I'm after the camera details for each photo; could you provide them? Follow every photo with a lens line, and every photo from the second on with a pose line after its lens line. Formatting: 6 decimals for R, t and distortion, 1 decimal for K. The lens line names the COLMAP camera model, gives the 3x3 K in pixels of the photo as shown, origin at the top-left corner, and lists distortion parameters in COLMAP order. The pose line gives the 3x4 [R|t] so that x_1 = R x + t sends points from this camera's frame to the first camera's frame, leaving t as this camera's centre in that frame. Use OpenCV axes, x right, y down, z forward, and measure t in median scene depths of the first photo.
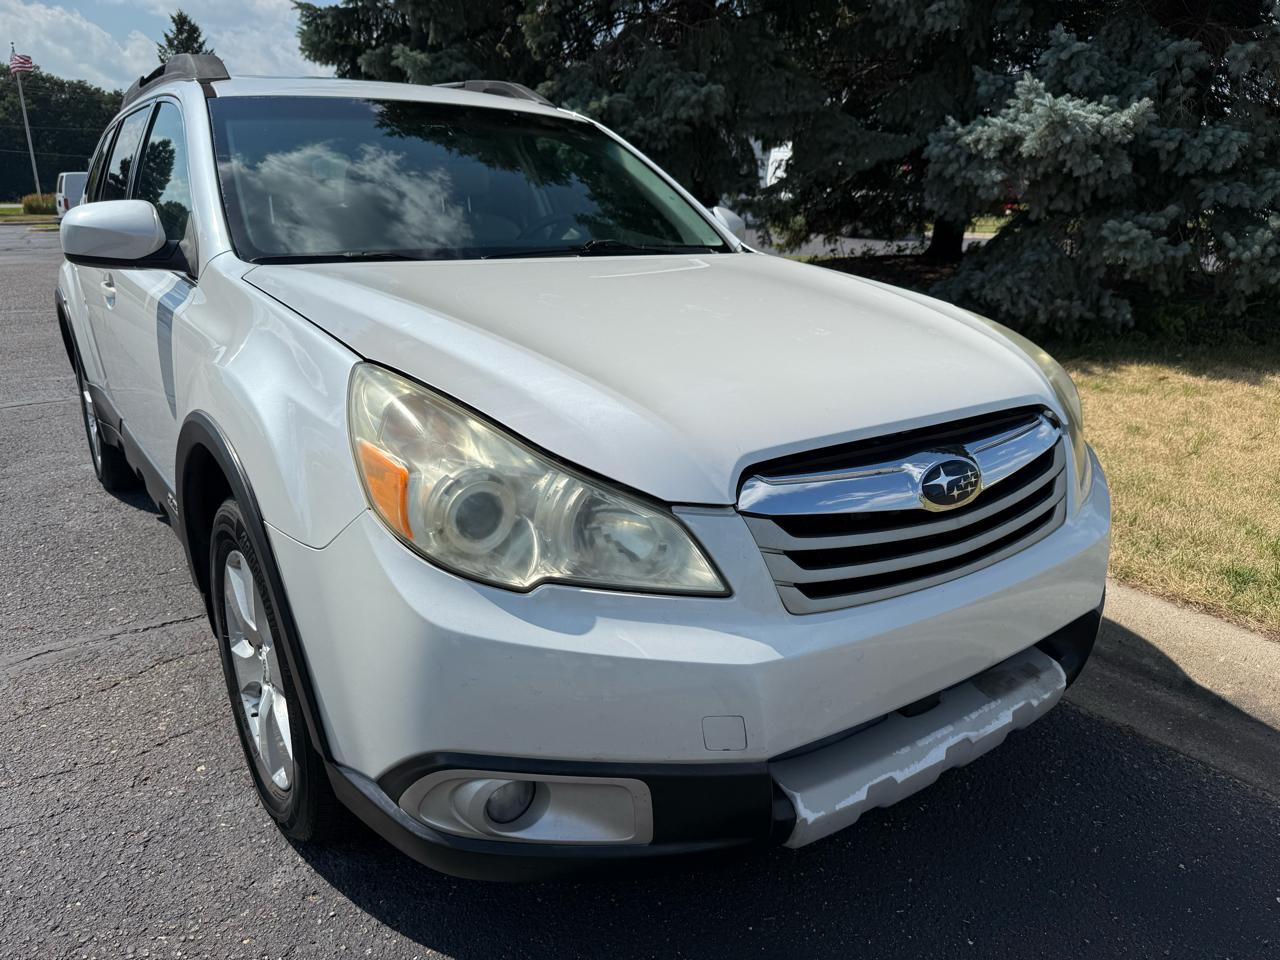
lens RADIAL K [[983.6, 0, 640.0], [0, 983.6, 480.0], [0, 0, 1]] dist [0.031948, -0.003436]
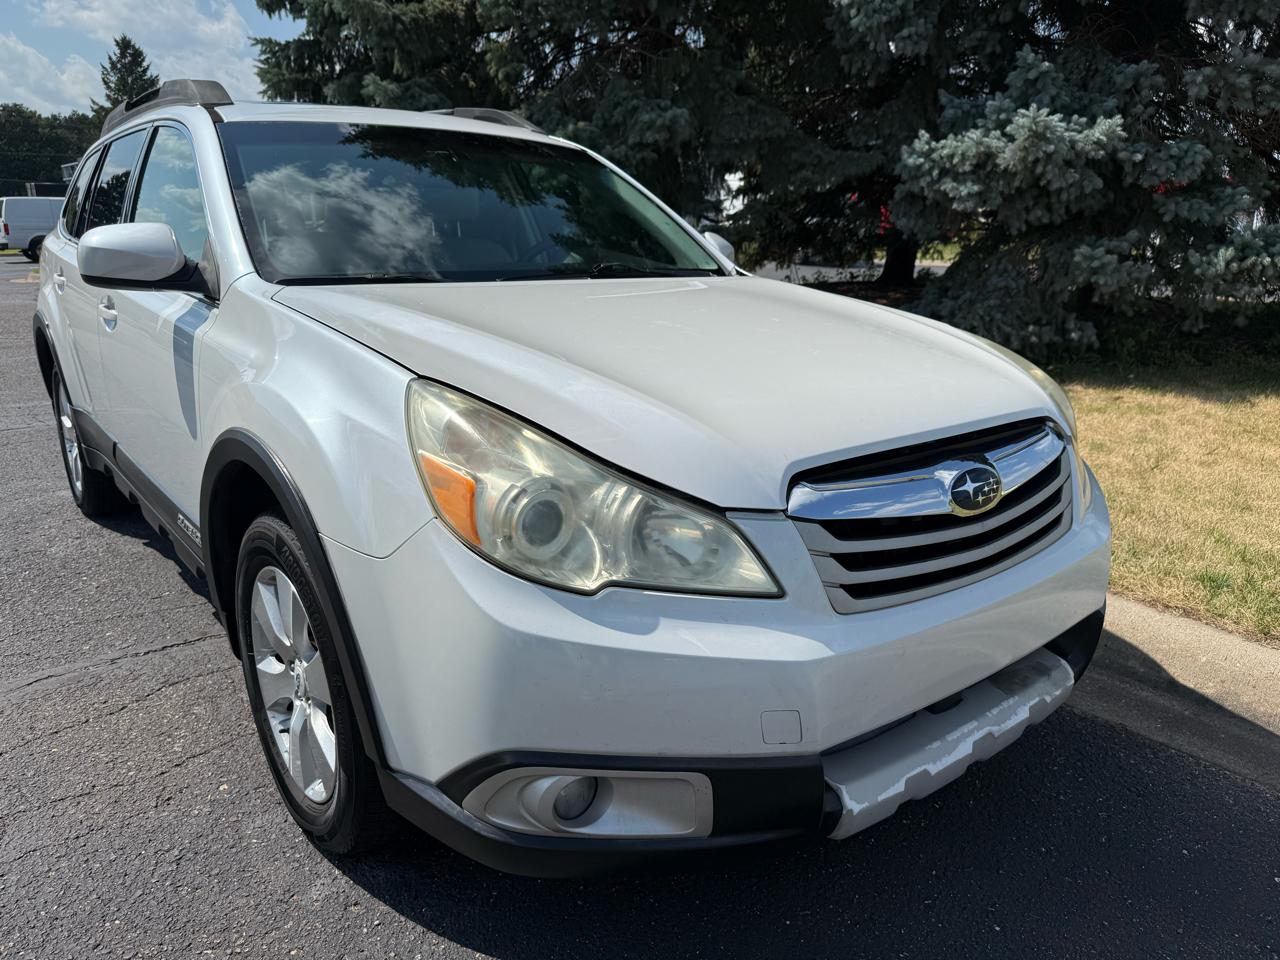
lens RADIAL K [[987.5, 0, 637.4], [0, 987.5, 485.9], [0, 0, 1]] dist [0.036330, -0.005435]
pose [[0.998468, -0.010394, 0.054352, -0.082314], [0.011564, 0.999707, -0.021257, 0.013905], [-0.054115, 0.021853, 0.998296, -0.034463]]
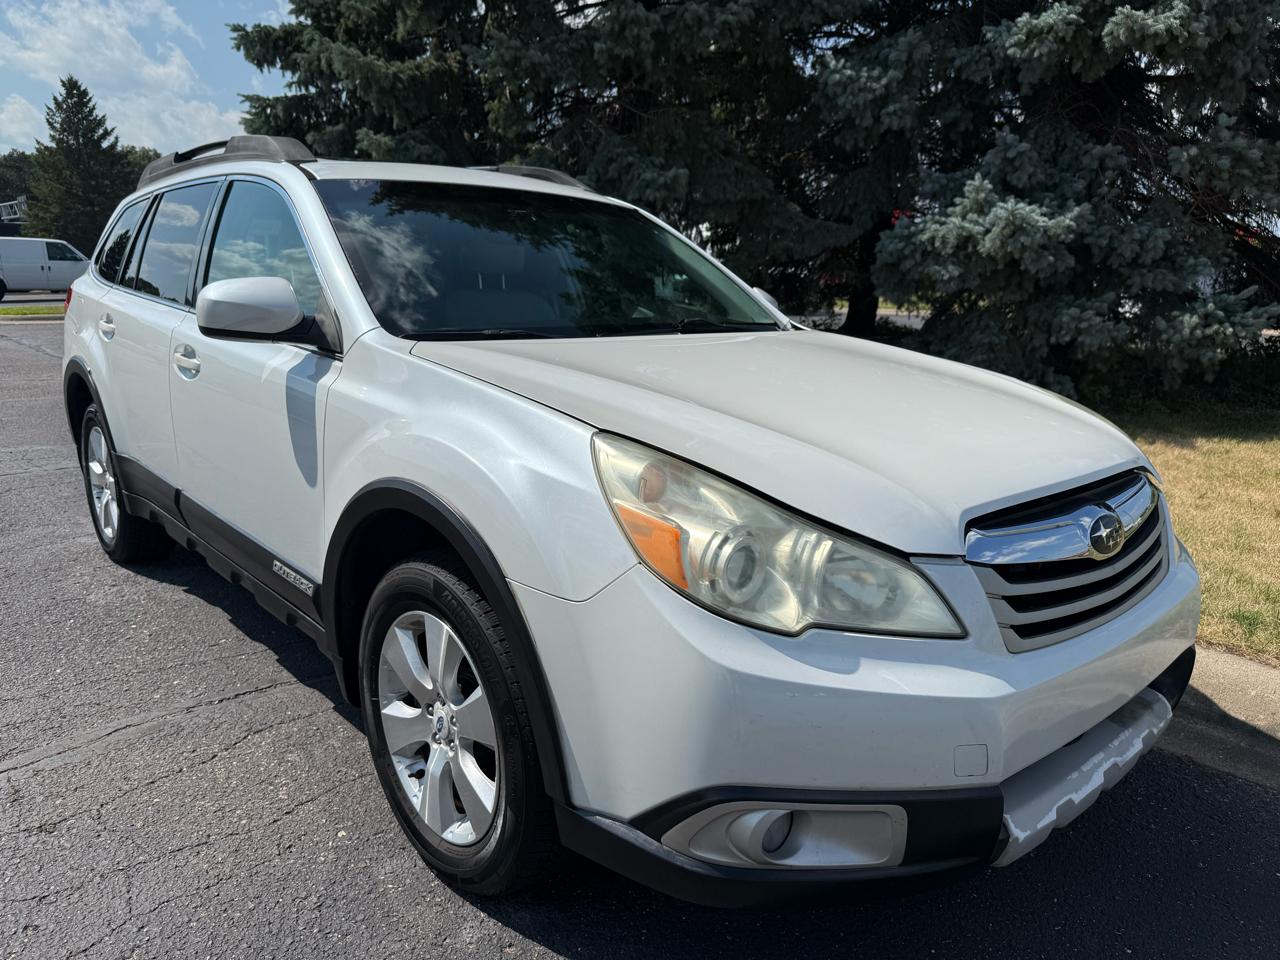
lens RADIAL K [[983.6, 0, 640.0], [0, 983.6, 480.0], [0, 0, 1]] dist [0.031948, -0.003436]
pose [[0.990772, -0.001636, 0.135529, -0.296801], [0.011699, 0.997227, -0.073488, 0.011650], [-0.135033, 0.074396, 0.988044, -0.060535]]
